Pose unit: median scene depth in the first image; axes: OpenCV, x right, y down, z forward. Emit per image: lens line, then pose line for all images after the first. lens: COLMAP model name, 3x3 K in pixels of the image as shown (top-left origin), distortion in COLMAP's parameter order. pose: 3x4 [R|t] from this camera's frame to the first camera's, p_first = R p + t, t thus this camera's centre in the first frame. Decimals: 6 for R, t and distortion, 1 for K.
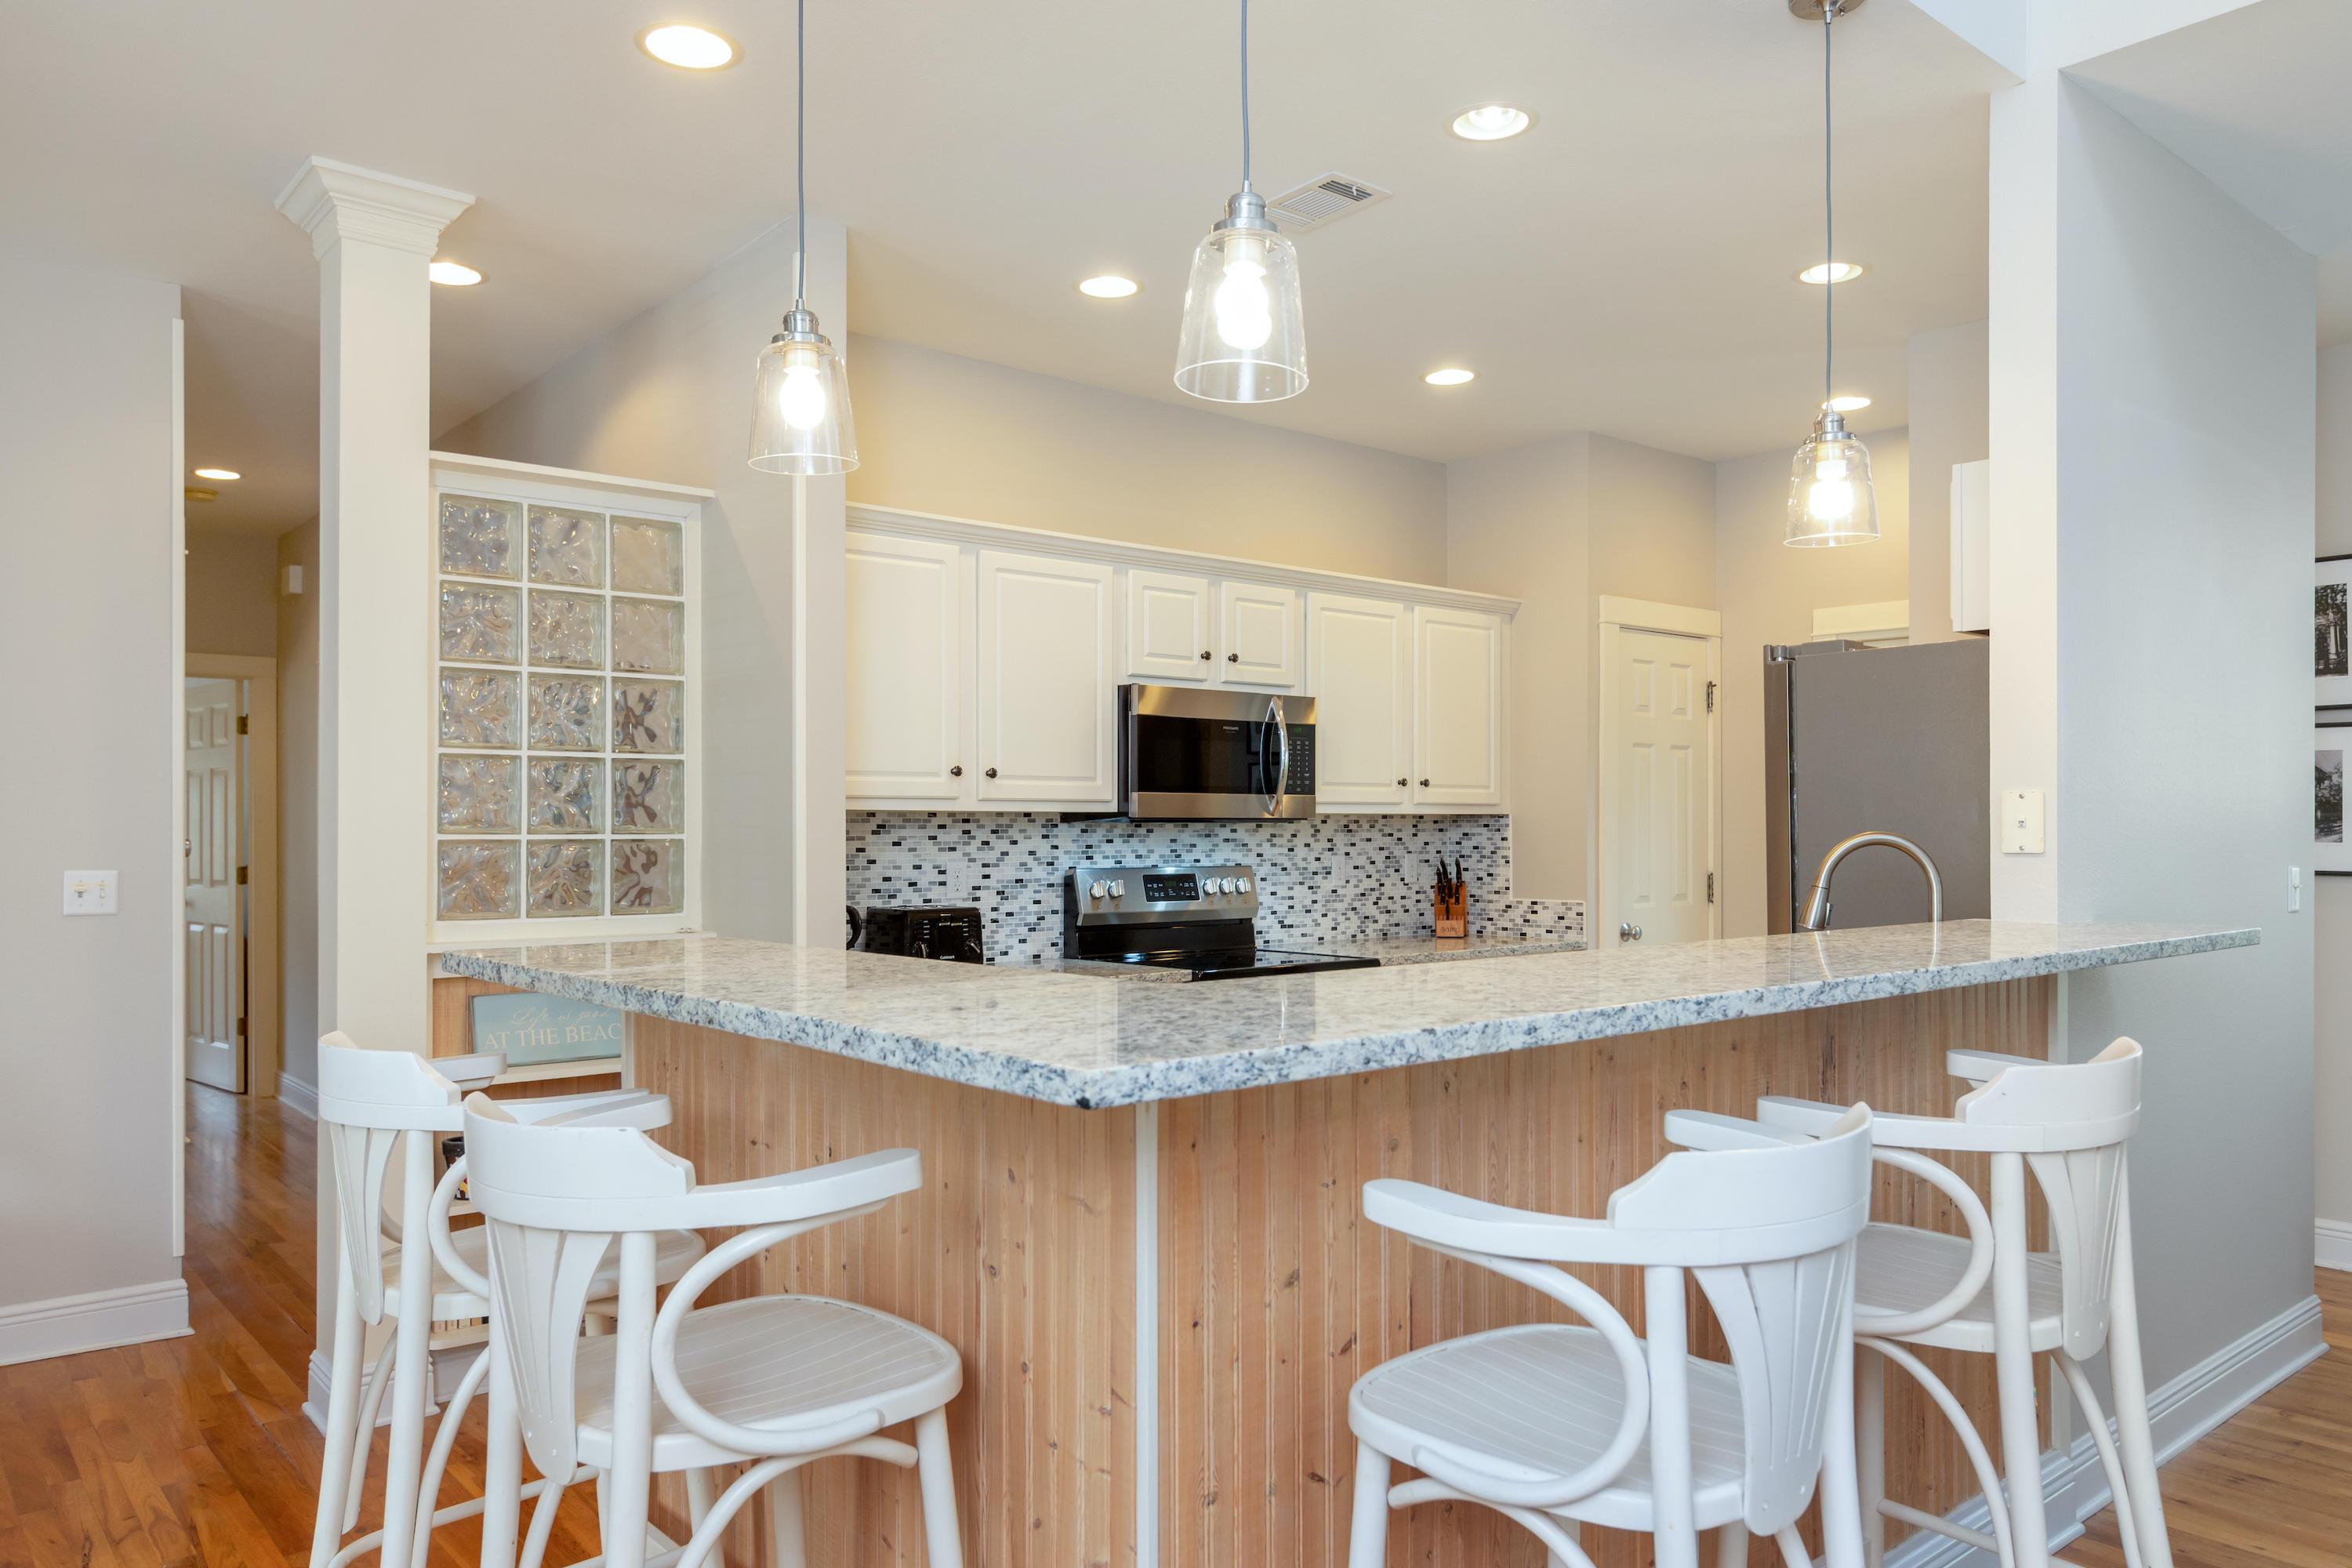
lens RADIAL K [[1613.6, 0, 1216.2], [0, 1613.6, 831.8], [0, 0, 1]] dist [0.015127, 0.001612]
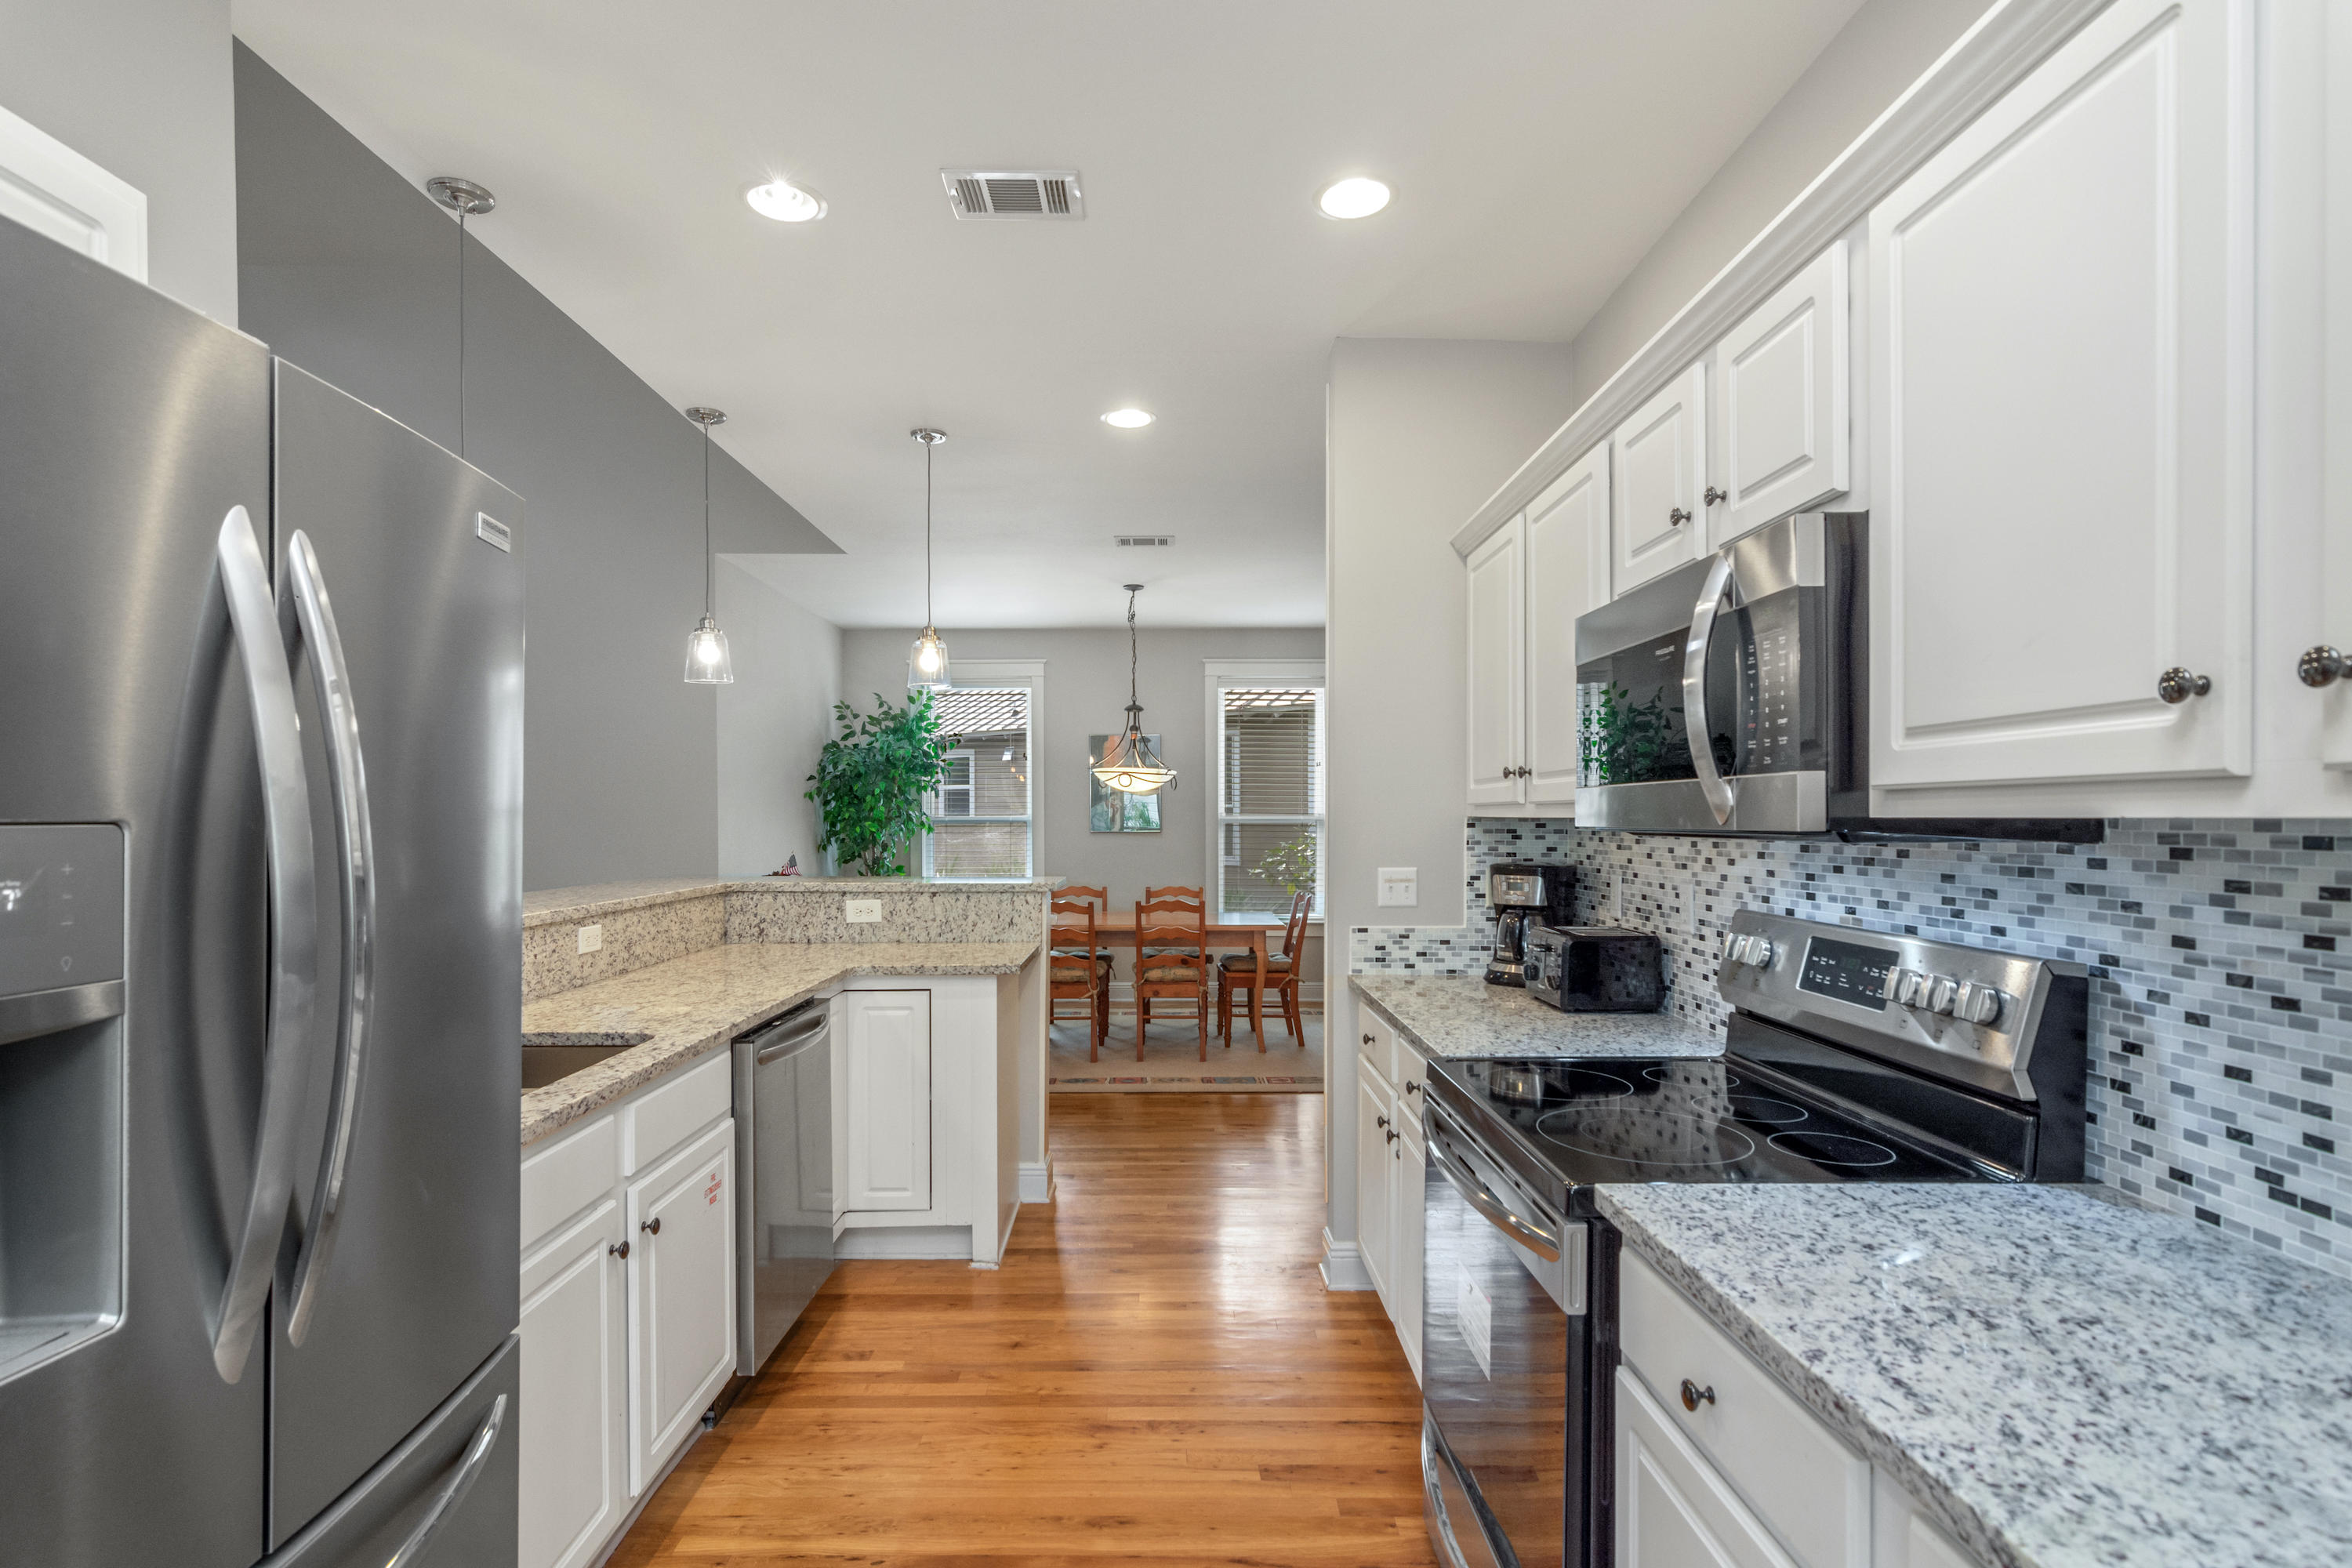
lens RADIAL K [[1062.1, 0, 1104.2], [0, 1062.1, 818.0], [0, 0, 1]] dist [-0.000427, -0.000051]
pose [[-0.667646, -0.000463, -0.744478, 0.367719], [-0.004339, 0.999985, 0.003270, -0.011709], [0.744466, 0.005413, -0.667639, 1.075504]]
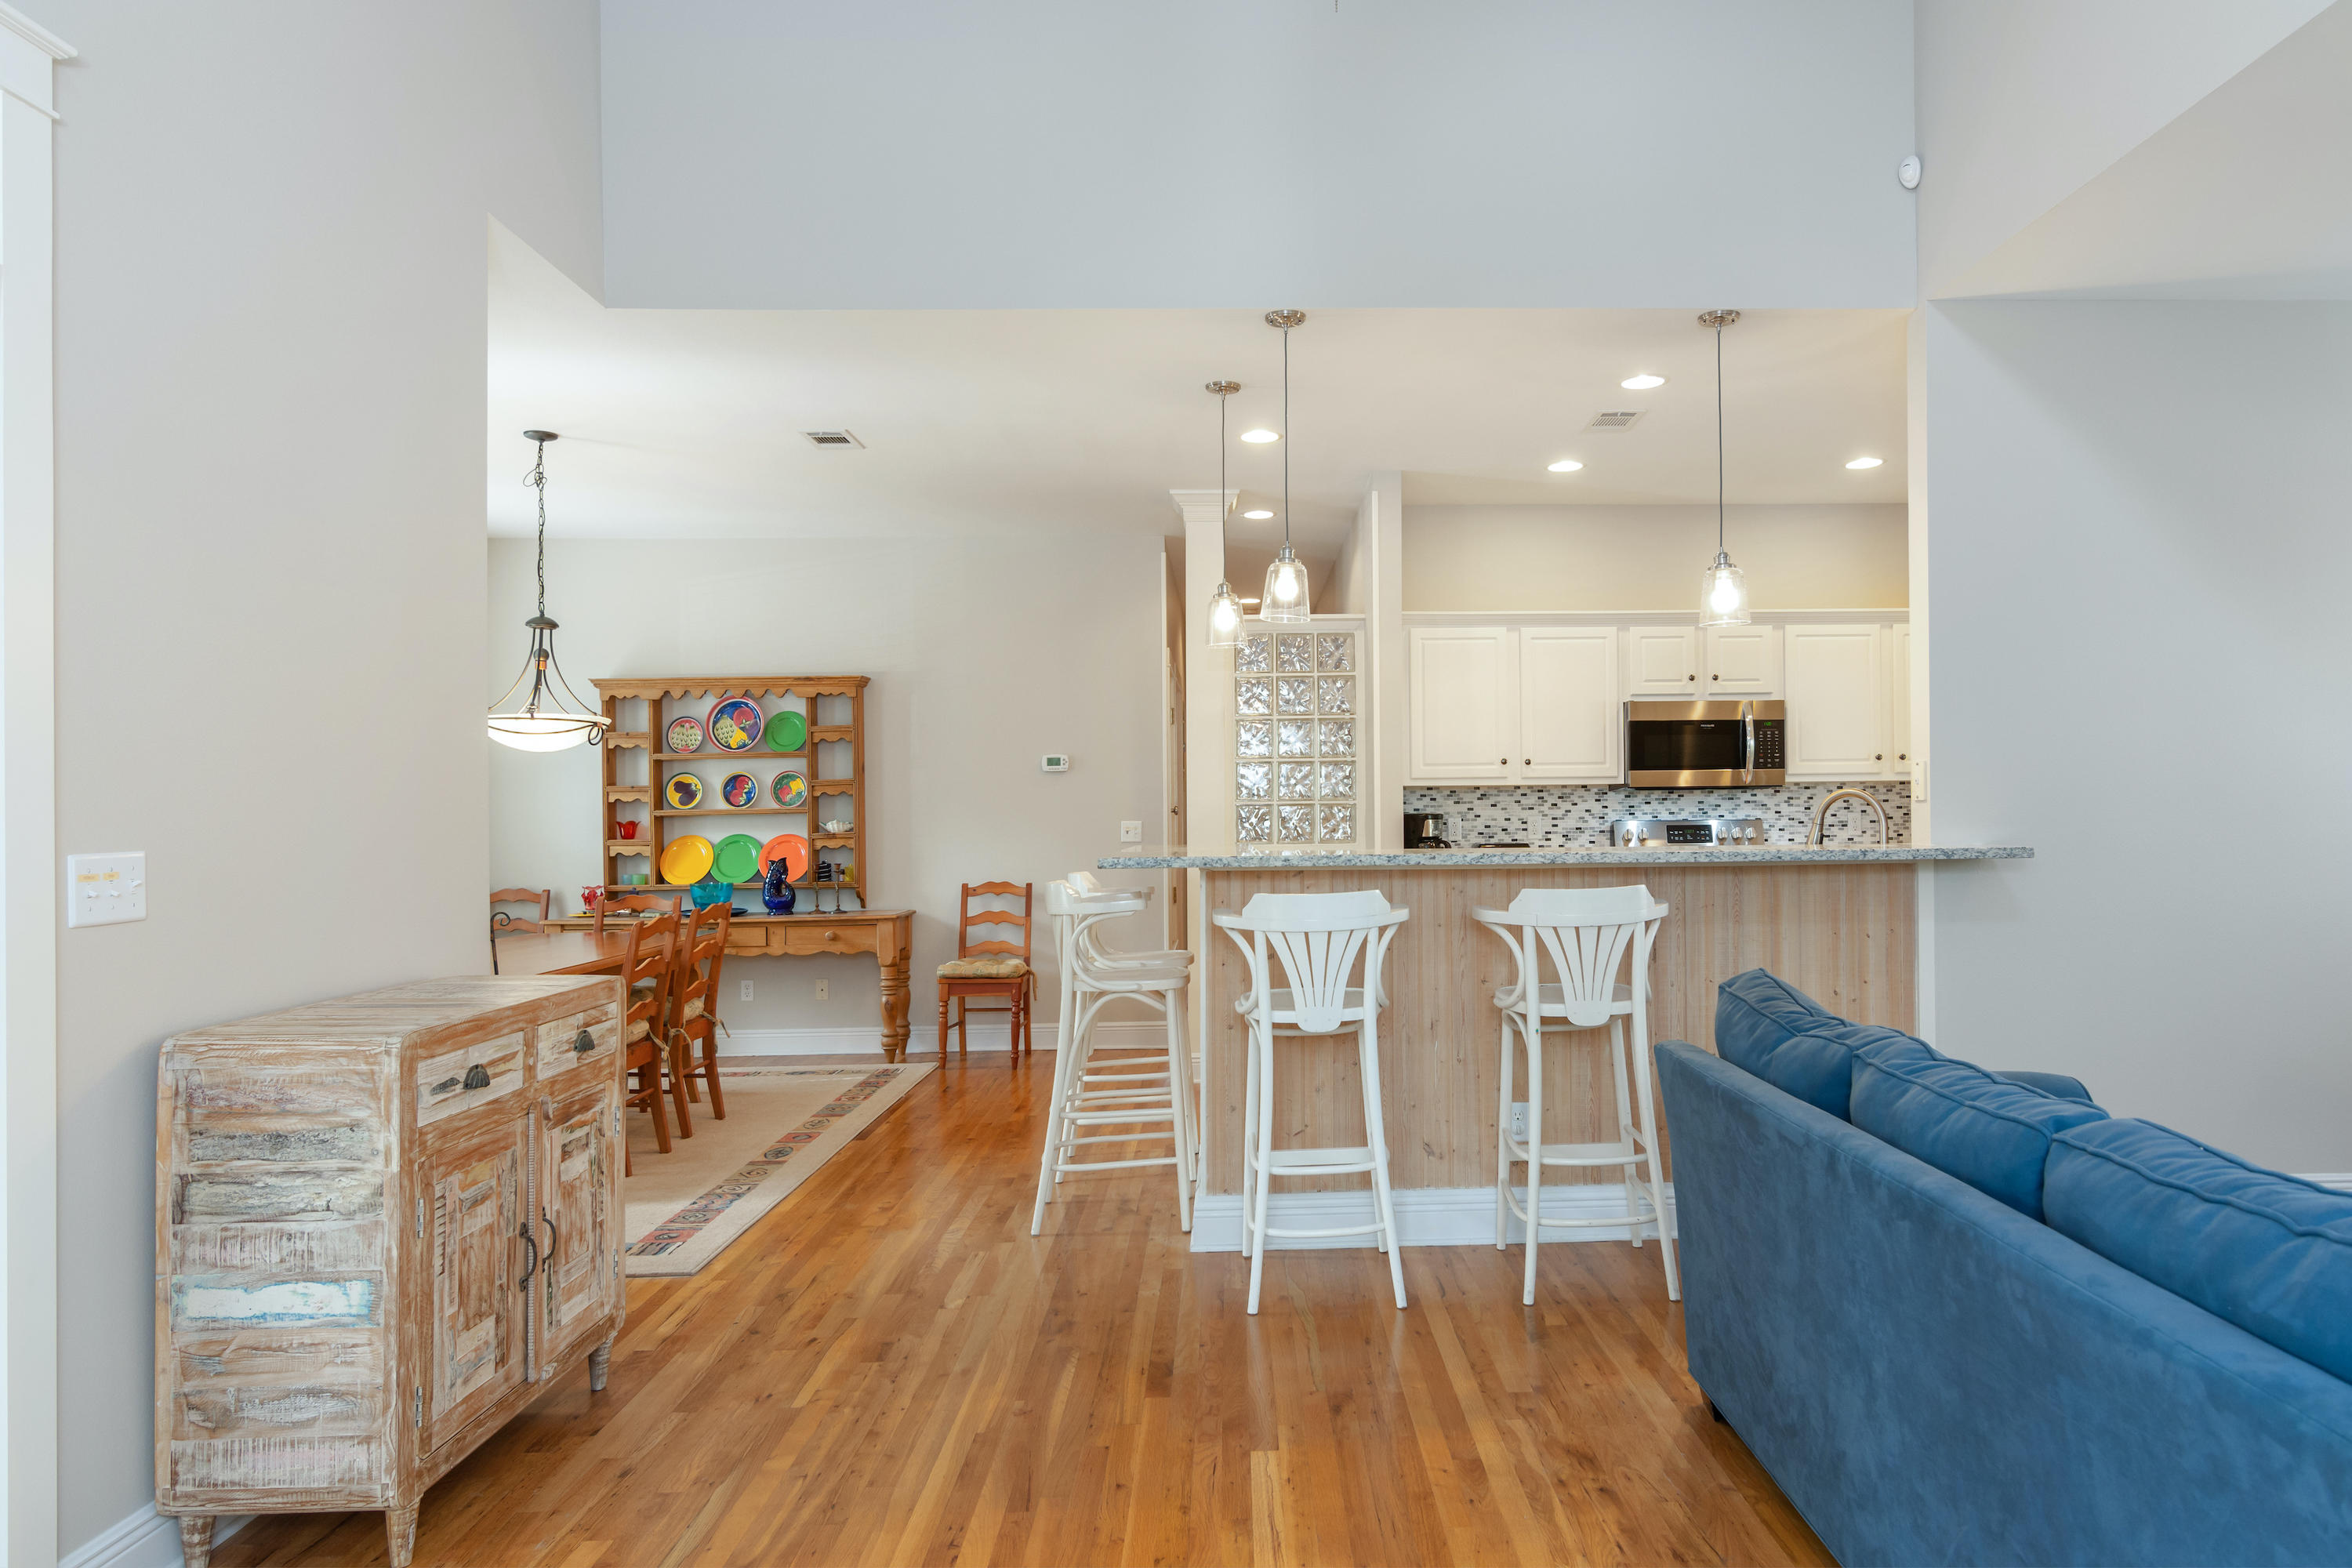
lens RADIAL K [[1505.0, 0, 1249.8], [0, 1505.0, 802.7], [0, 0, 1]] dist [0.005358, 0.004807]
pose [[0.769351, -0.012560, -0.638703, 0.560921], [0.009048, 0.999921, -0.008764, 0.014983], [0.638762, 0.000964, 0.769404, -0.333803]]
